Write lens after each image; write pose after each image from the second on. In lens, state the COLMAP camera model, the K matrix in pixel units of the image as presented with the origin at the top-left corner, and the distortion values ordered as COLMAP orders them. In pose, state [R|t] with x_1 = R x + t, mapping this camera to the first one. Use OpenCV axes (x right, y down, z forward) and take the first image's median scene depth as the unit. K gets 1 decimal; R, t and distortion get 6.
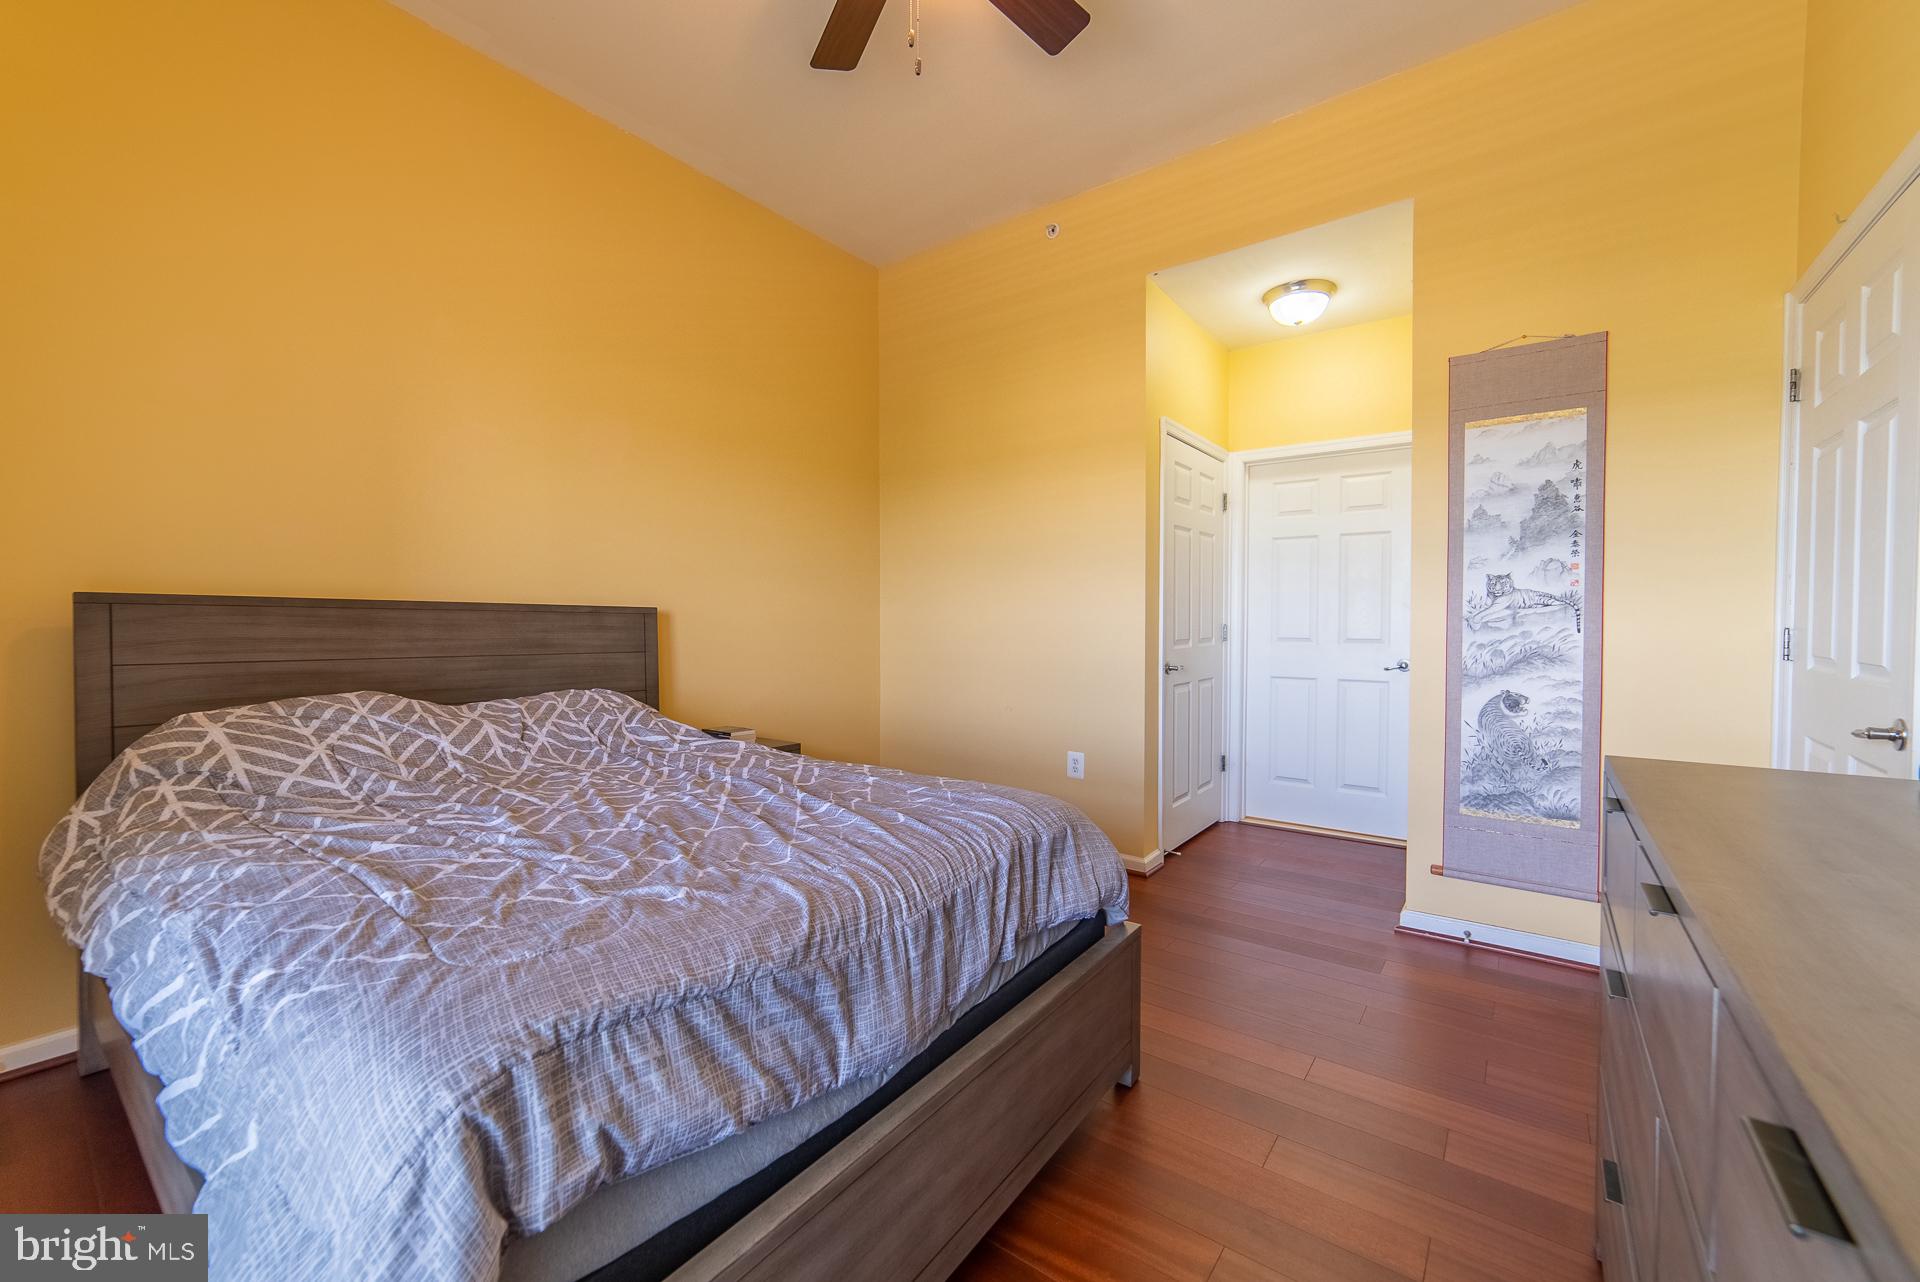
lens RADIAL K [[768.4, 0, 955.8], [0, 768.4, 632.2], [0, 0, 1]] dist [-0.014498, 0.004495]
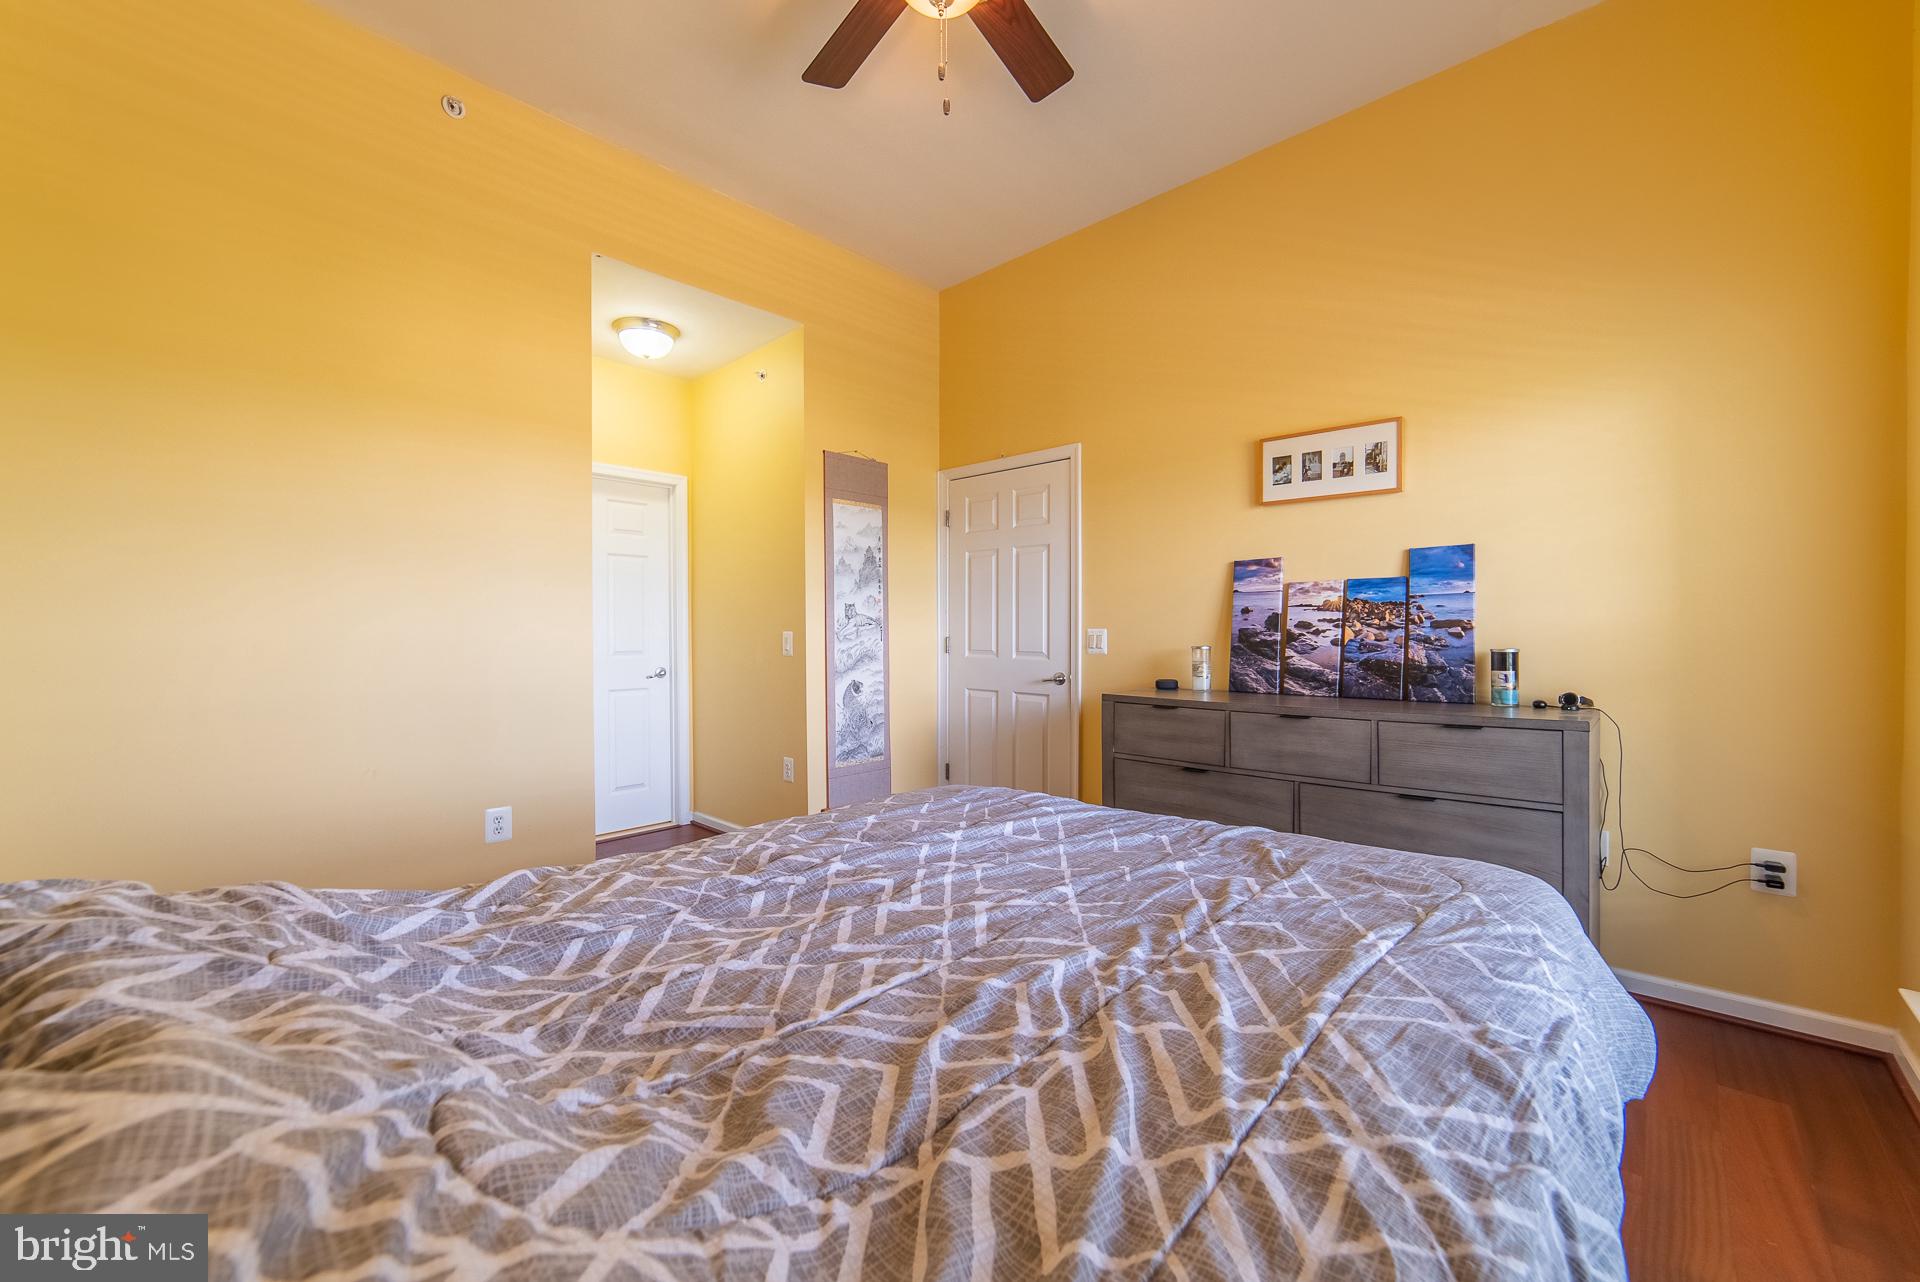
lens RADIAL K [[768.4, 0, 949.4], [0, 768.4, 632.1], [0, 0, 1]] dist [-0.014498, 0.004495]
pose [[0.103091, -0.003641, 0.994665, -0.777474], [0.018609, 0.999825, 0.001731, -0.018283], [-0.994498, 0.018332, 0.103140, 0.645454]]
